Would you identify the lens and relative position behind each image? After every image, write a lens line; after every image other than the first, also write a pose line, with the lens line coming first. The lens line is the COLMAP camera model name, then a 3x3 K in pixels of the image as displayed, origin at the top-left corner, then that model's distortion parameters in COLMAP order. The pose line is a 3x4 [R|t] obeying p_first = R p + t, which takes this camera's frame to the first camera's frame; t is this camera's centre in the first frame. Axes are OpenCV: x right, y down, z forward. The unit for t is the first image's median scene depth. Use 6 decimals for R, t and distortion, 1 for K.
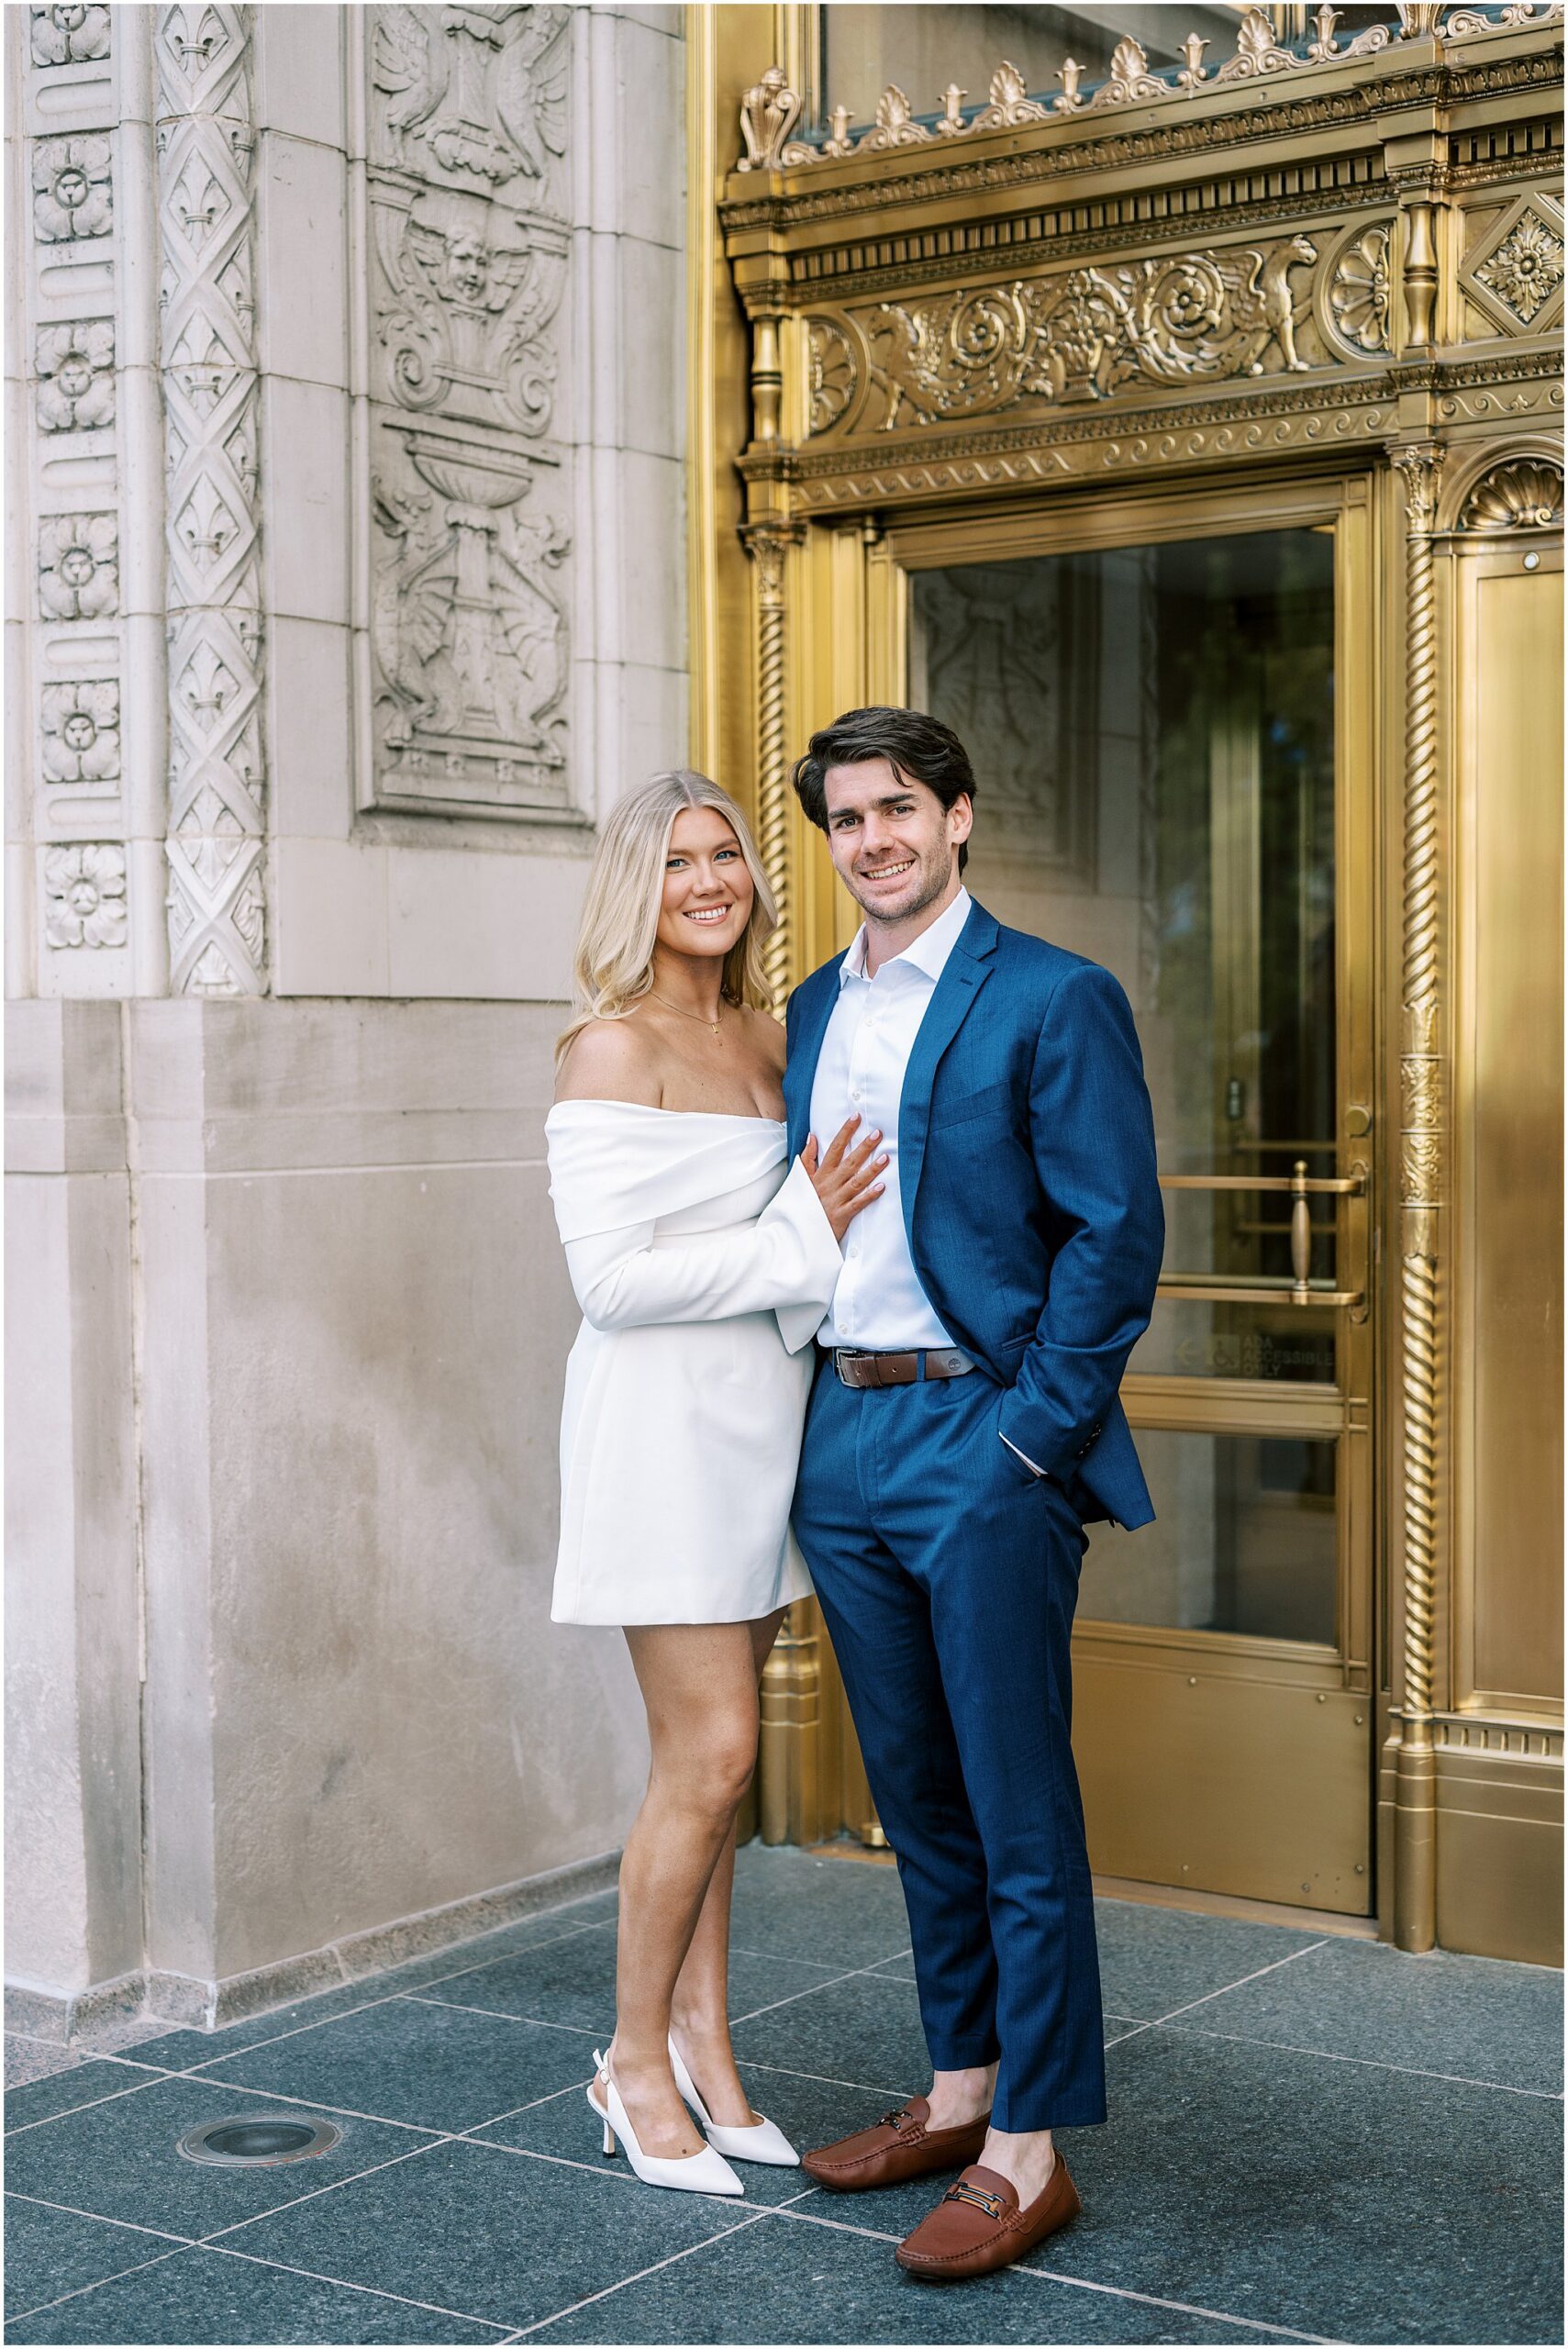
lens RADIAL K [[3237.9, 0, 787.4], [0, 3237.9, 1174.3], [0, 0, 1]] dist [0.002451, 0.000000]
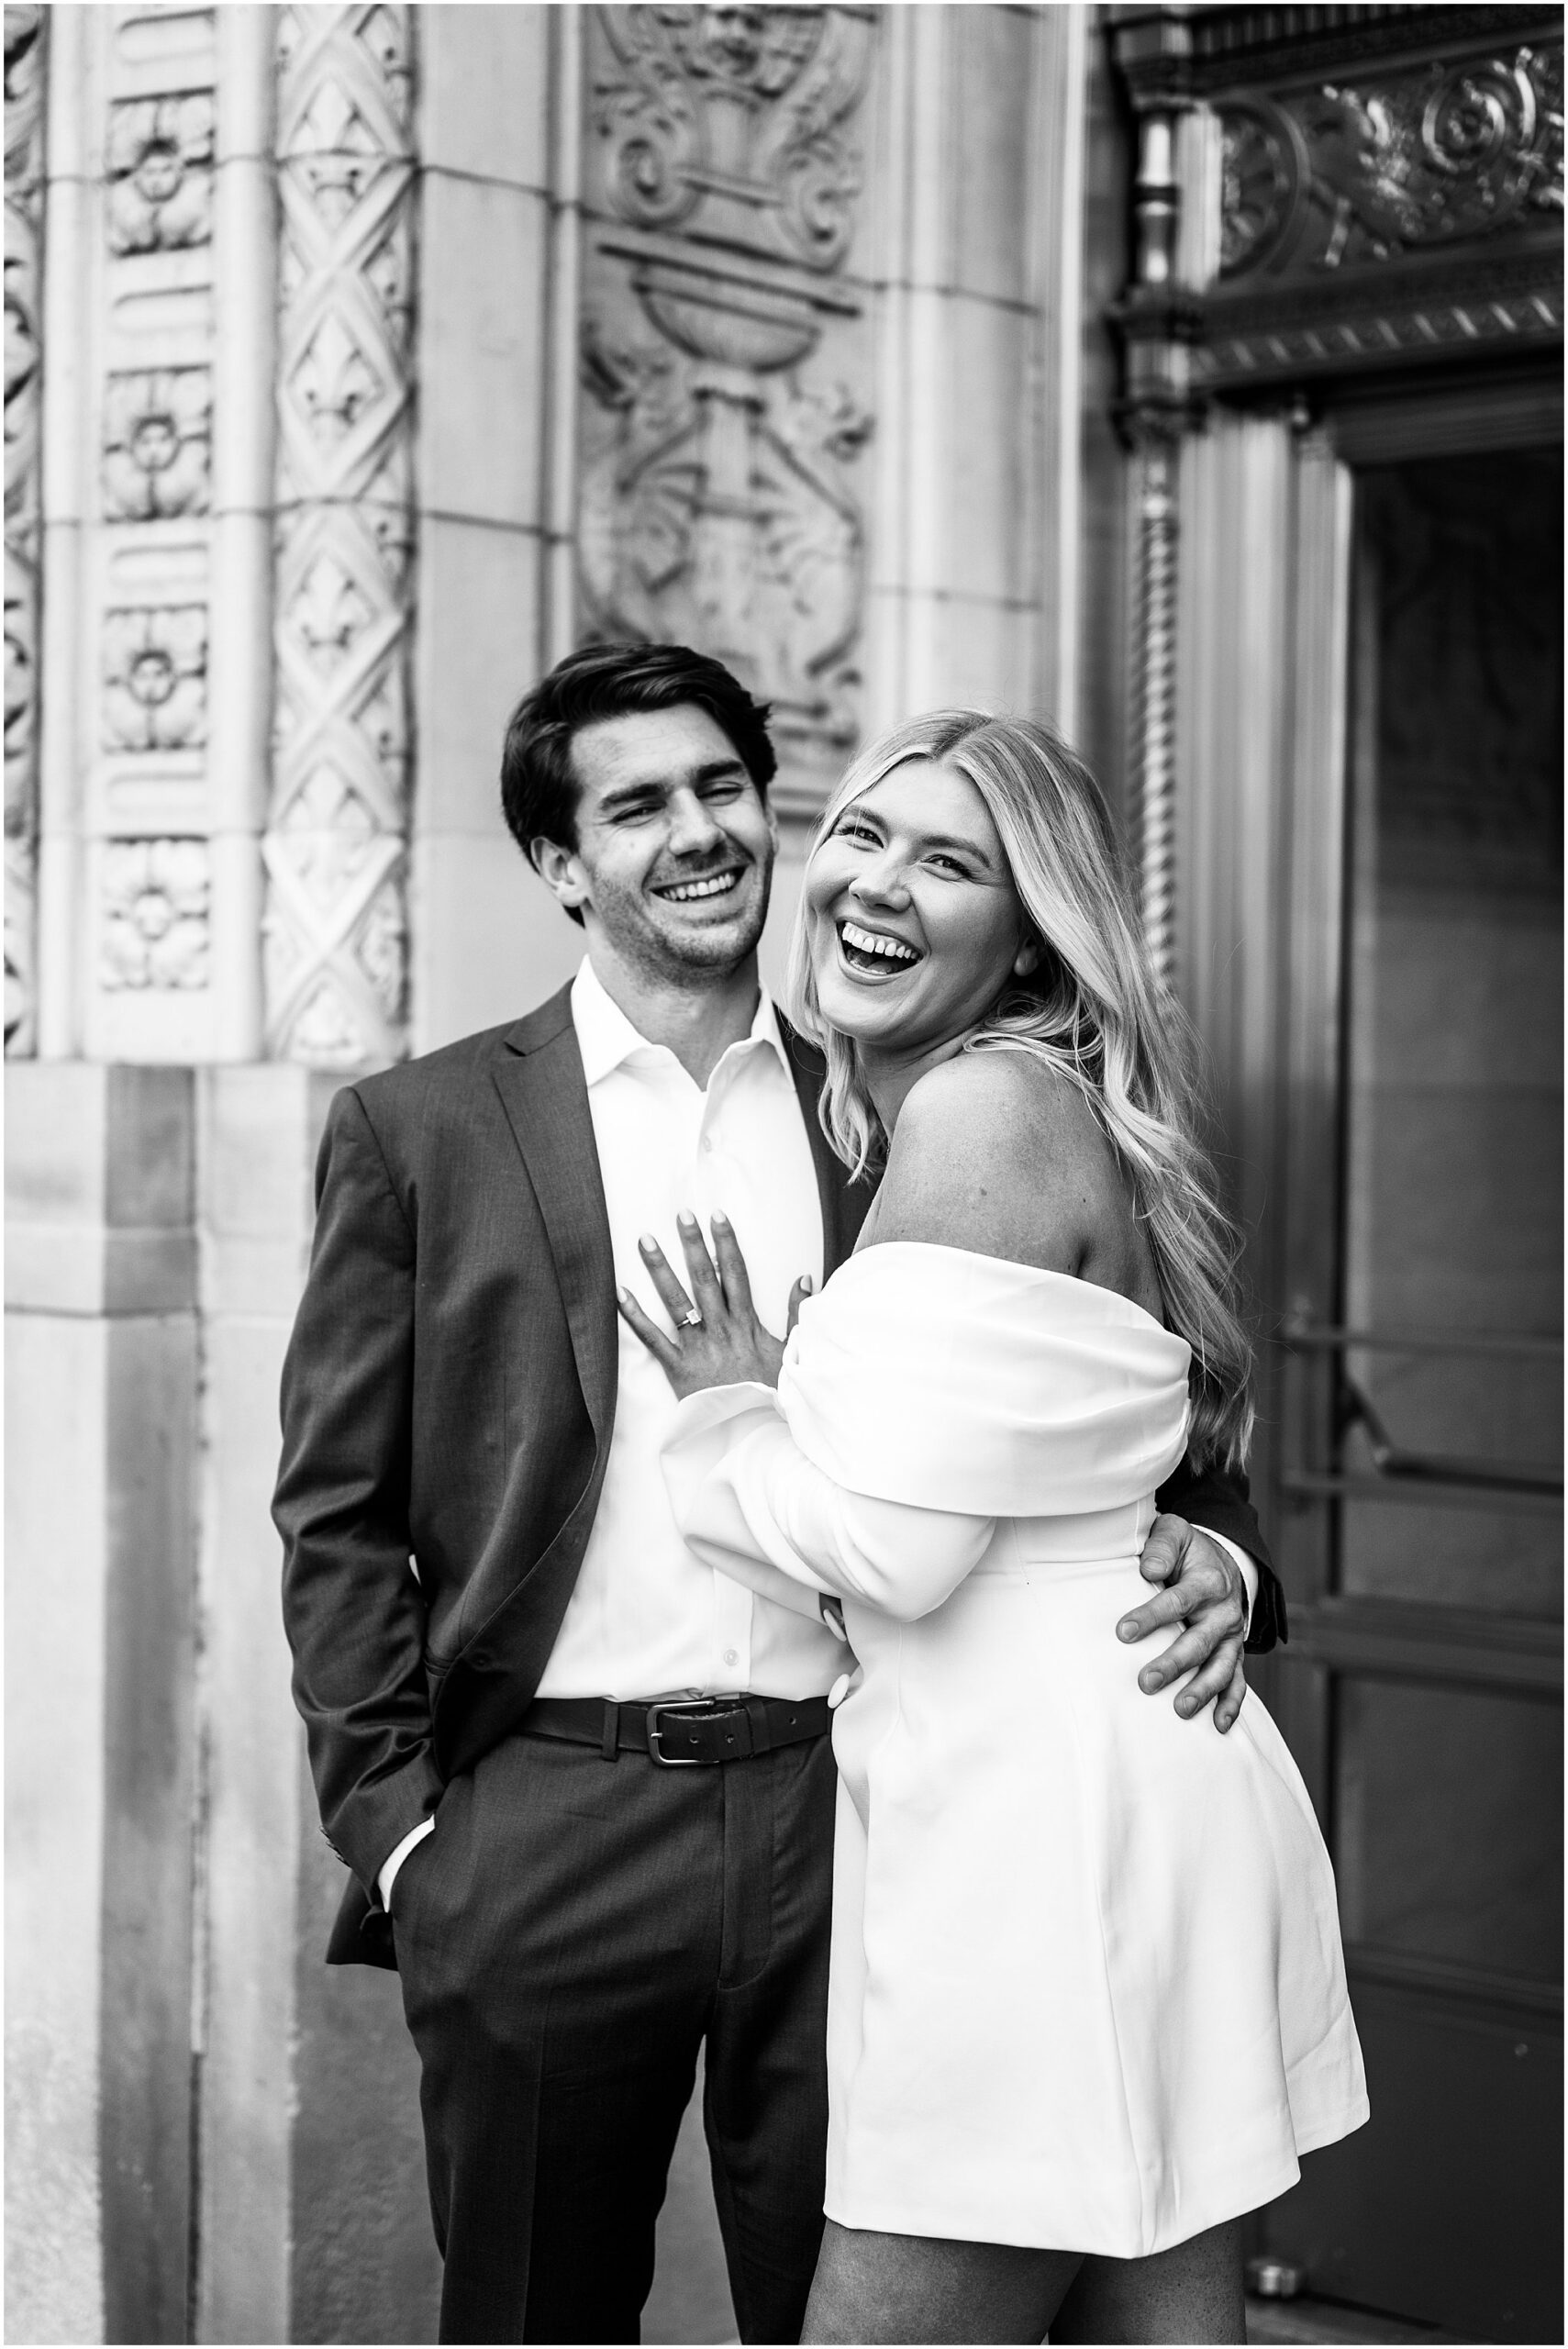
lens RADIAL K [[3237.9, 0, 825.5], [0, 3237.9, 1074.7], [0, 0, 1]] dist [0.002451, 0.000000]
pose [[0.993127, 0.022802, -0.114797, 0.007649], [-0.026159, 0.999270, -0.027824, -0.035368], [0.114079, 0.030636, 0.992999, 0.320878]]
